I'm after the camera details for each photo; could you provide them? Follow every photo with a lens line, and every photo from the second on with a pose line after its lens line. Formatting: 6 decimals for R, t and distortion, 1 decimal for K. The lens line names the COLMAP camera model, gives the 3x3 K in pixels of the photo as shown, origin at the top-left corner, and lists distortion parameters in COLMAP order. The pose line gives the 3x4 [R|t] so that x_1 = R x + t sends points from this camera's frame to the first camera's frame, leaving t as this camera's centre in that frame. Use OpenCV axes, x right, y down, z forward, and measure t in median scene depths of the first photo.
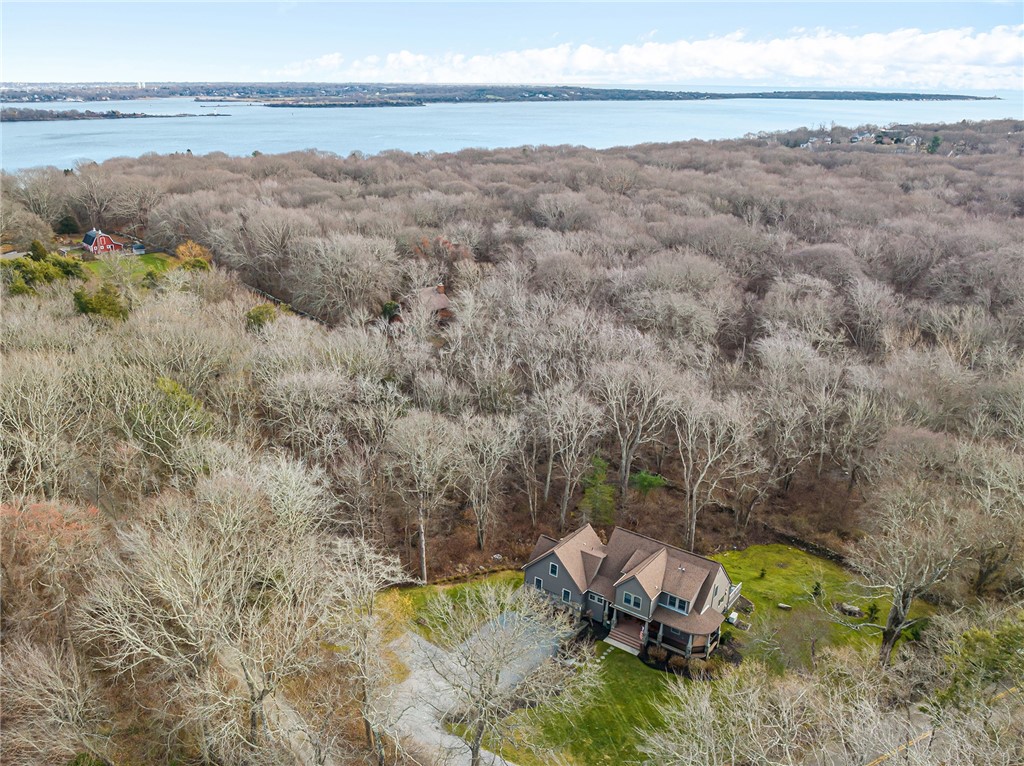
lens RADIAL K [[720.5, 0, 441.8], [0, 720.5, 444.9], [0, 0, 1]] dist [-0.041150, 0.009964]
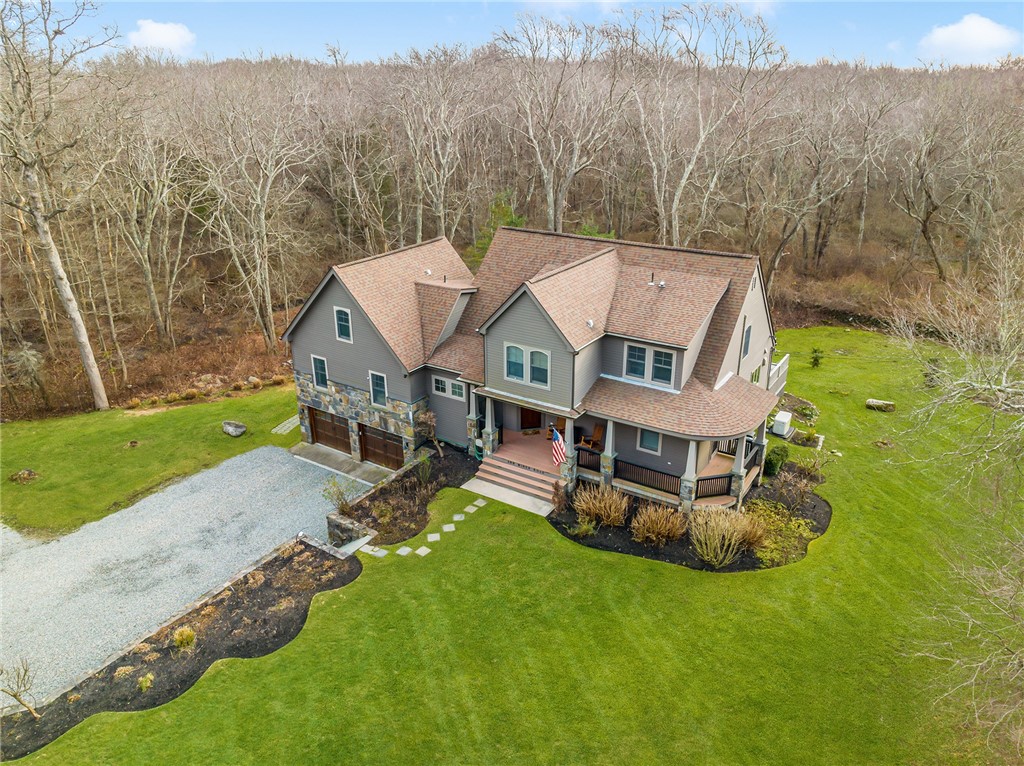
lens RADIAL K [[720.5, 0, 484.9], [0, 720.5, 377.1], [0, 0, 1]] dist [-0.041150, 0.009964]
pose [[0.994794, -0.049532, 0.089064, 0.210117], [0.048573, 0.998736, 0.012901, 0.214735], [-0.089591, -0.008508, 0.995942, 0.635054]]
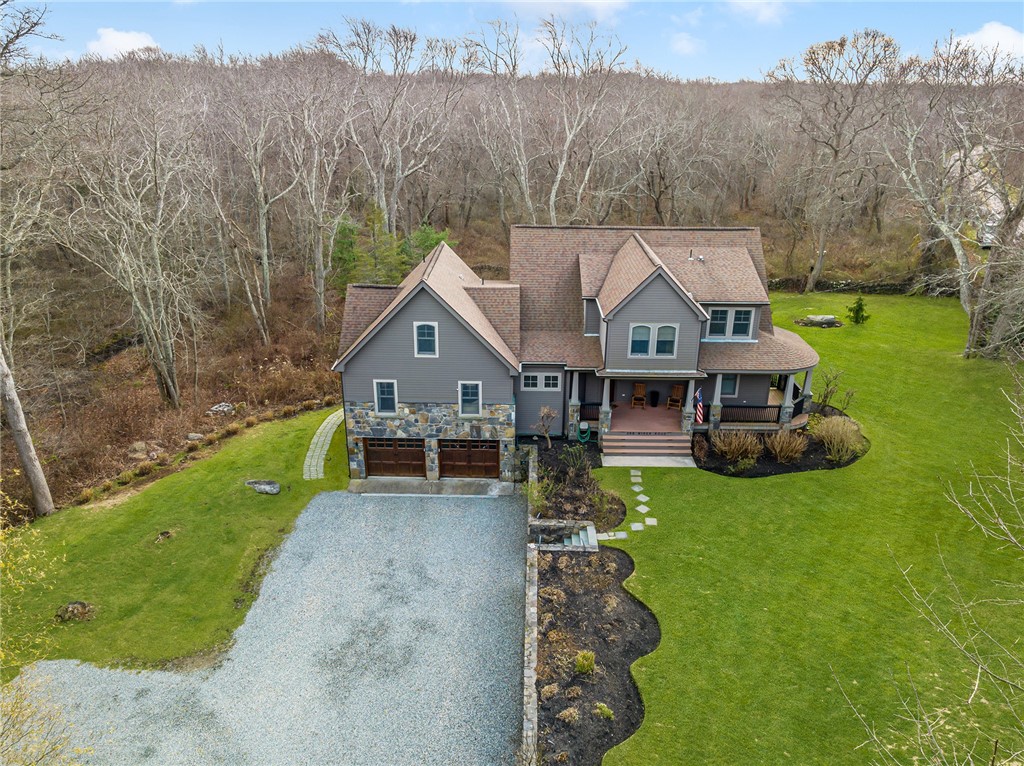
lens RADIAL K [[720.5, 0, 517.2], [0, 720.5, 355.4], [0, 0, 1]] dist [-0.041150, 0.009964]
pose [[0.792094, -0.218377, 0.569999, -0.027608], [0.227575, 0.972138, 0.056197, 0.182678], [-0.566389, 0.085204, 0.819722, 0.703925]]
